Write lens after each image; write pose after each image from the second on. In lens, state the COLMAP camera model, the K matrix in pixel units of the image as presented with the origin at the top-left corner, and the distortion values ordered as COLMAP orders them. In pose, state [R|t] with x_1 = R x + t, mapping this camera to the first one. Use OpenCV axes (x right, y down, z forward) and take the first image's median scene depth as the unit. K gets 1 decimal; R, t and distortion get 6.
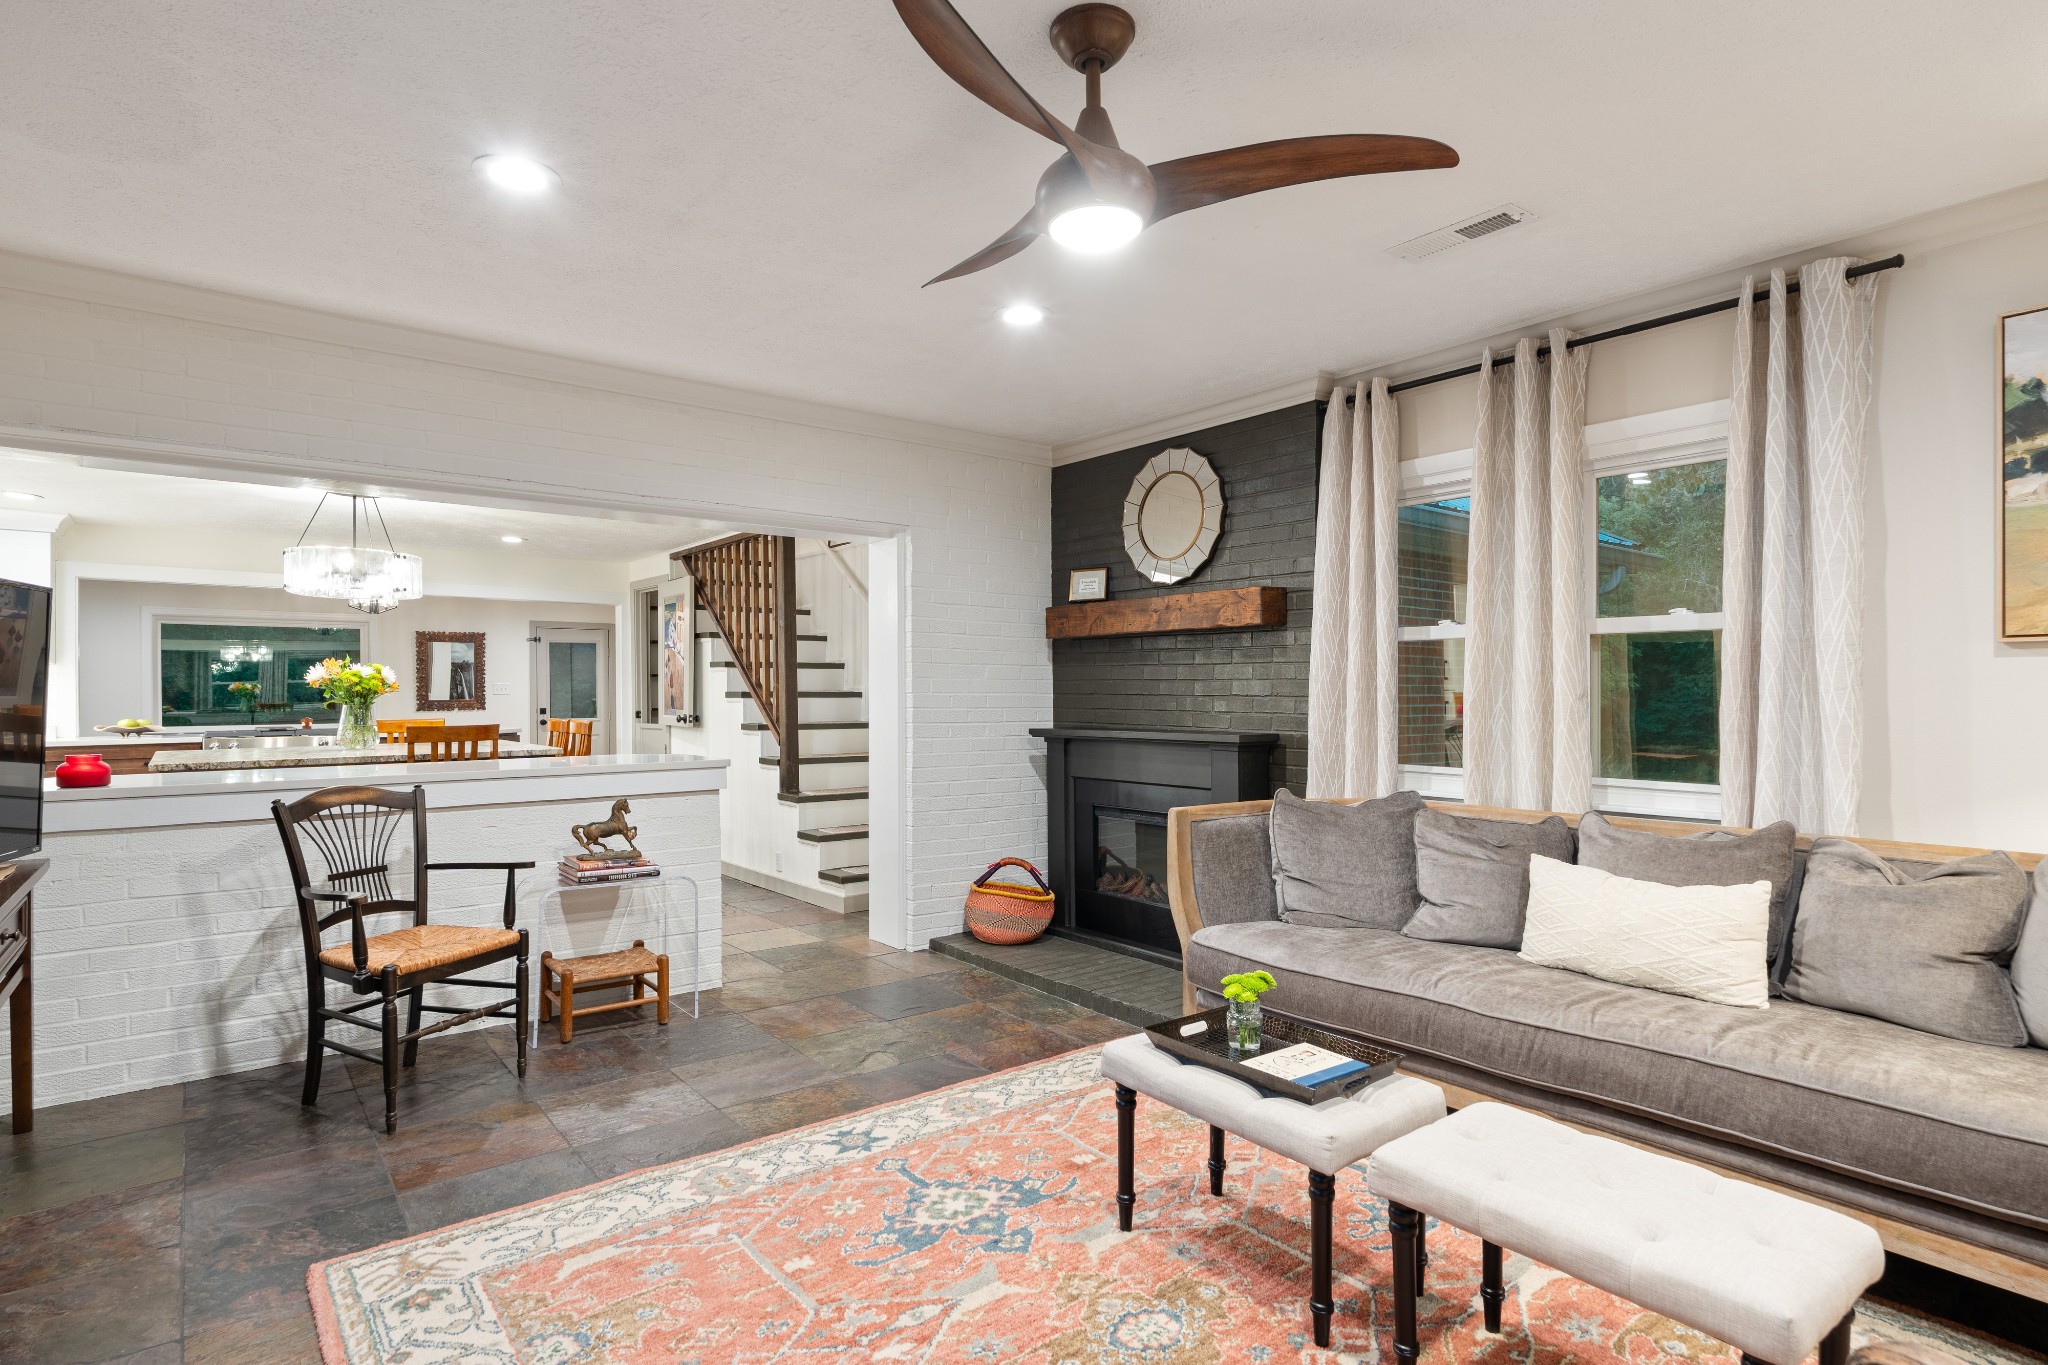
lens RADIAL K [[1052.7, 0, 1003.1], [0, 1052.7, 697.2], [0, 0, 1]] dist [0.002541, 0.000034]
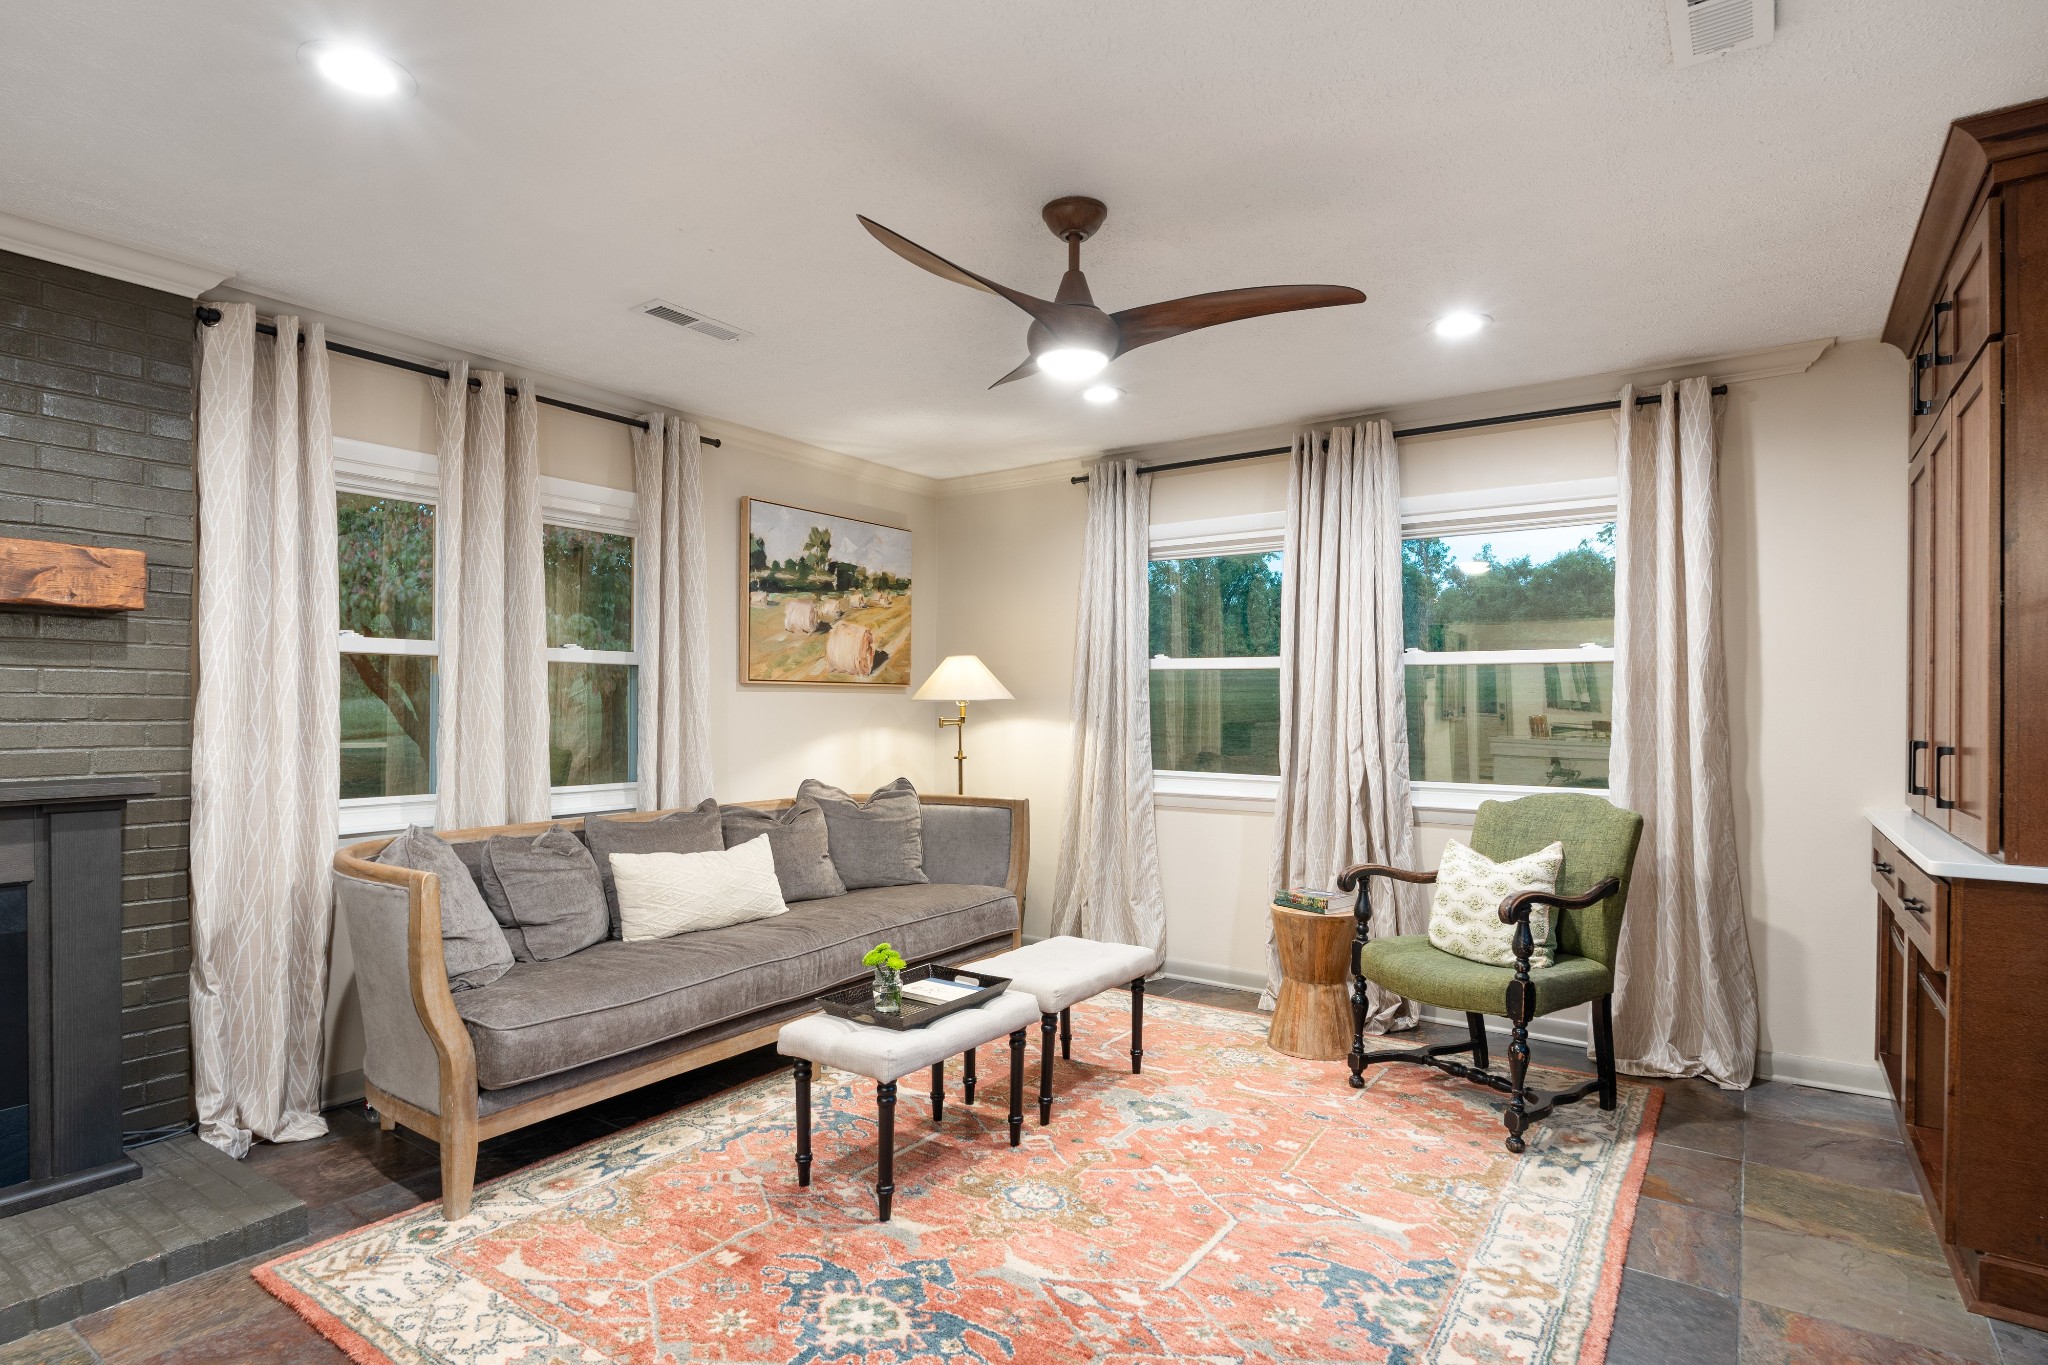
lens RADIAL K [[1052.7, 0, 1030.9], [0, 1052.7, 702.7], [0, 0, 1]] dist [0.002541, 0.000034]
pose [[-0.301984, 0.006284, 0.953292, -0.735760], [0.004563, 0.999976, -0.005146, -0.006991], [-0.953302, 0.002796, -0.302006, 0.920001]]
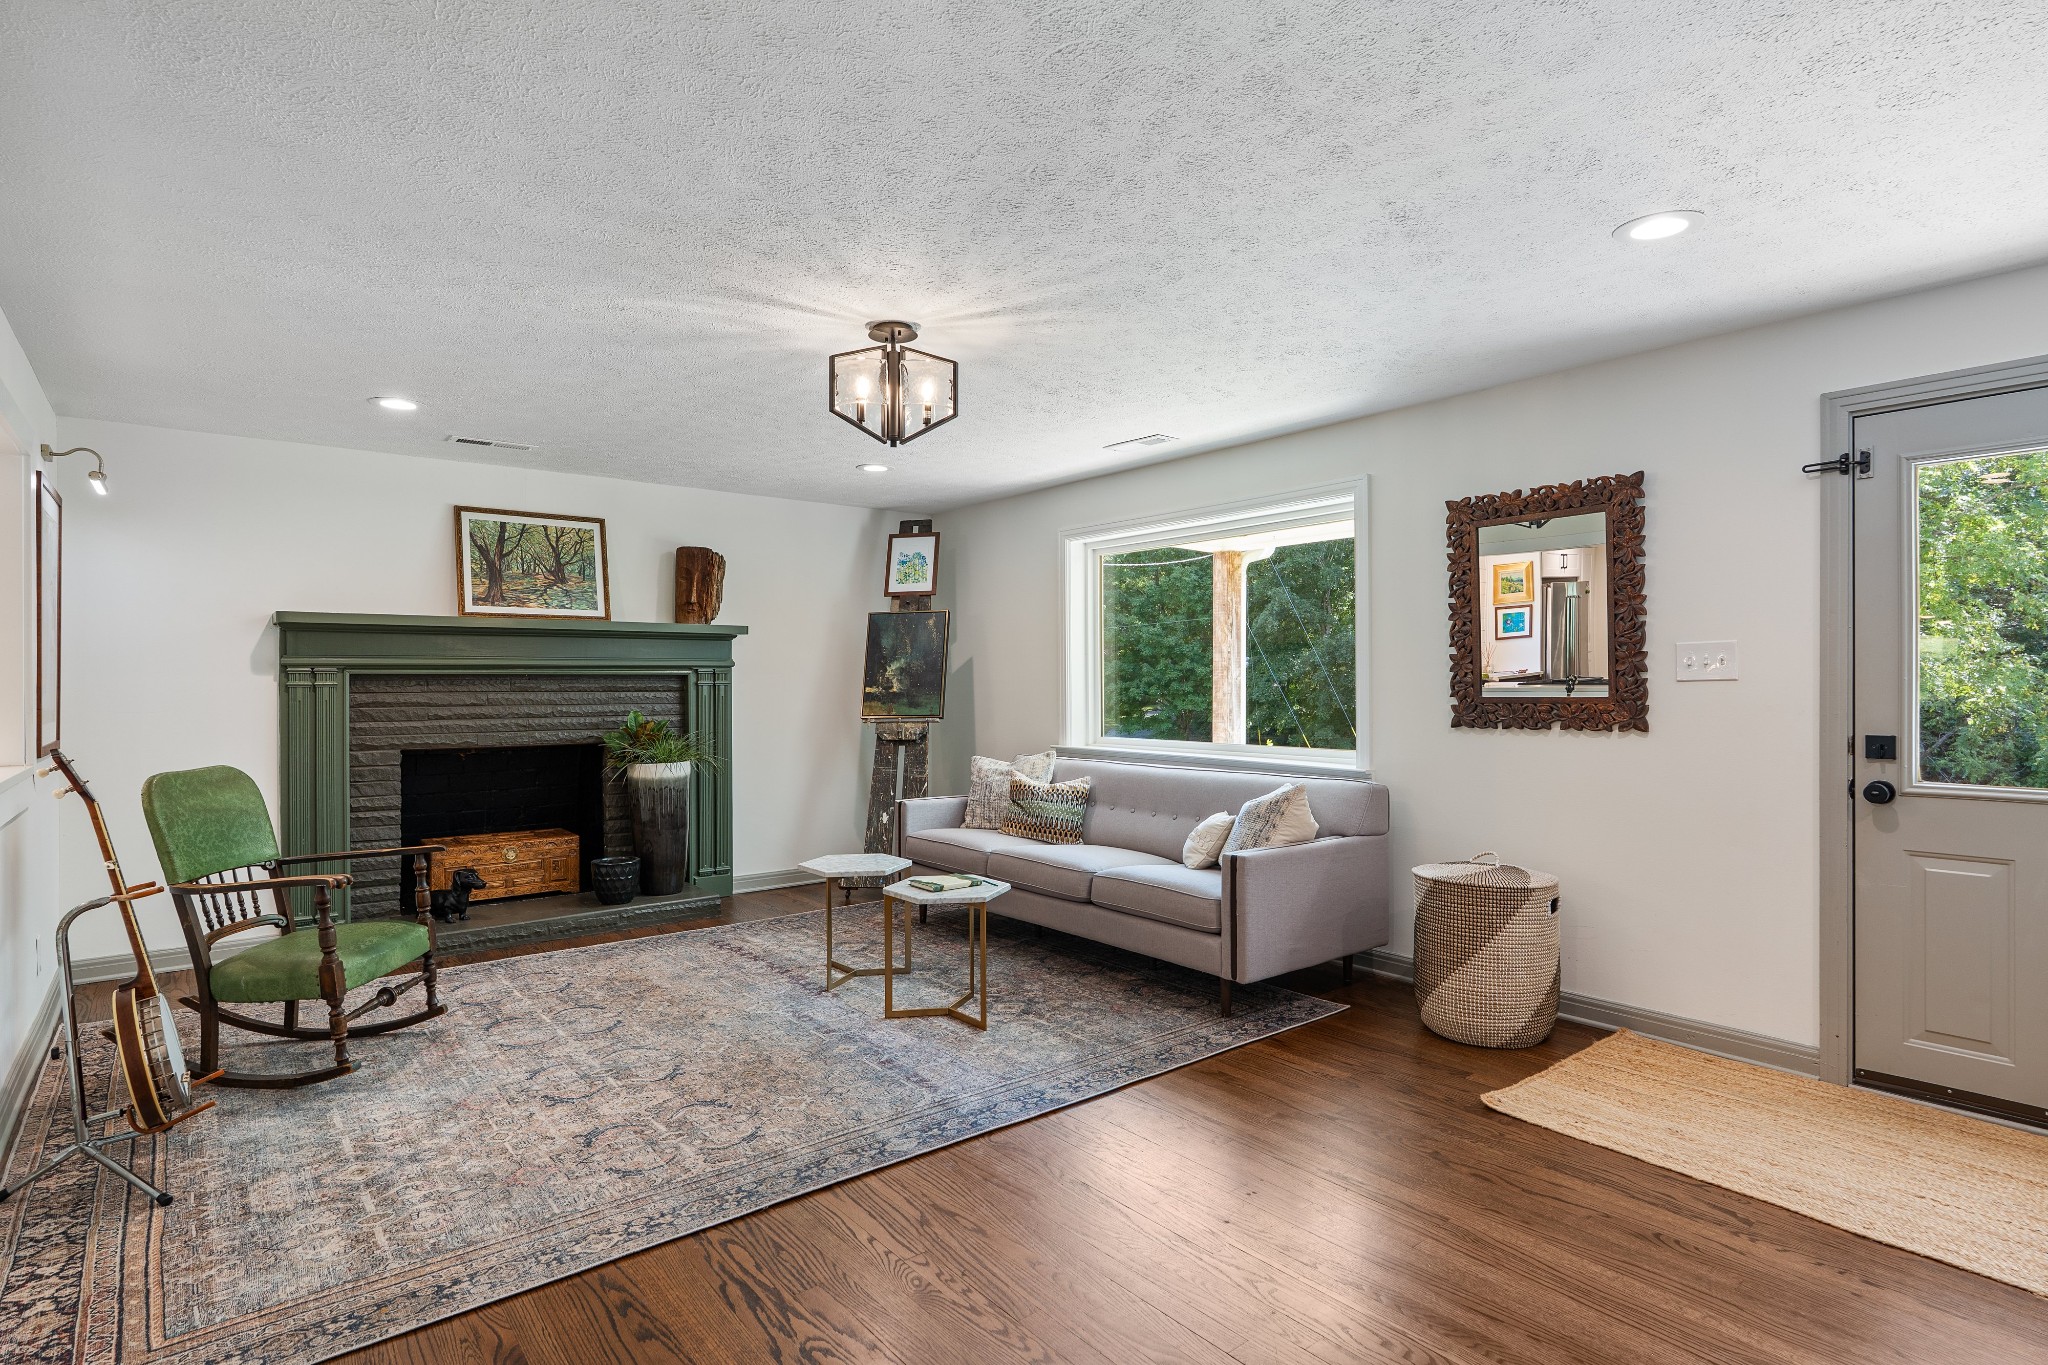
lens RADIAL K [[1052.7, 0, 1015.1], [0, 1052.7, 686.9], [0, 0, 1]] dist [0.002541, 0.000034]
pose [[0.013280, 0.008973, -0.999872, -0.780312], [0.001786, 0.999958, 0.008997, -0.015165], [0.999910, -0.001905, 0.013263, 3.228000]]
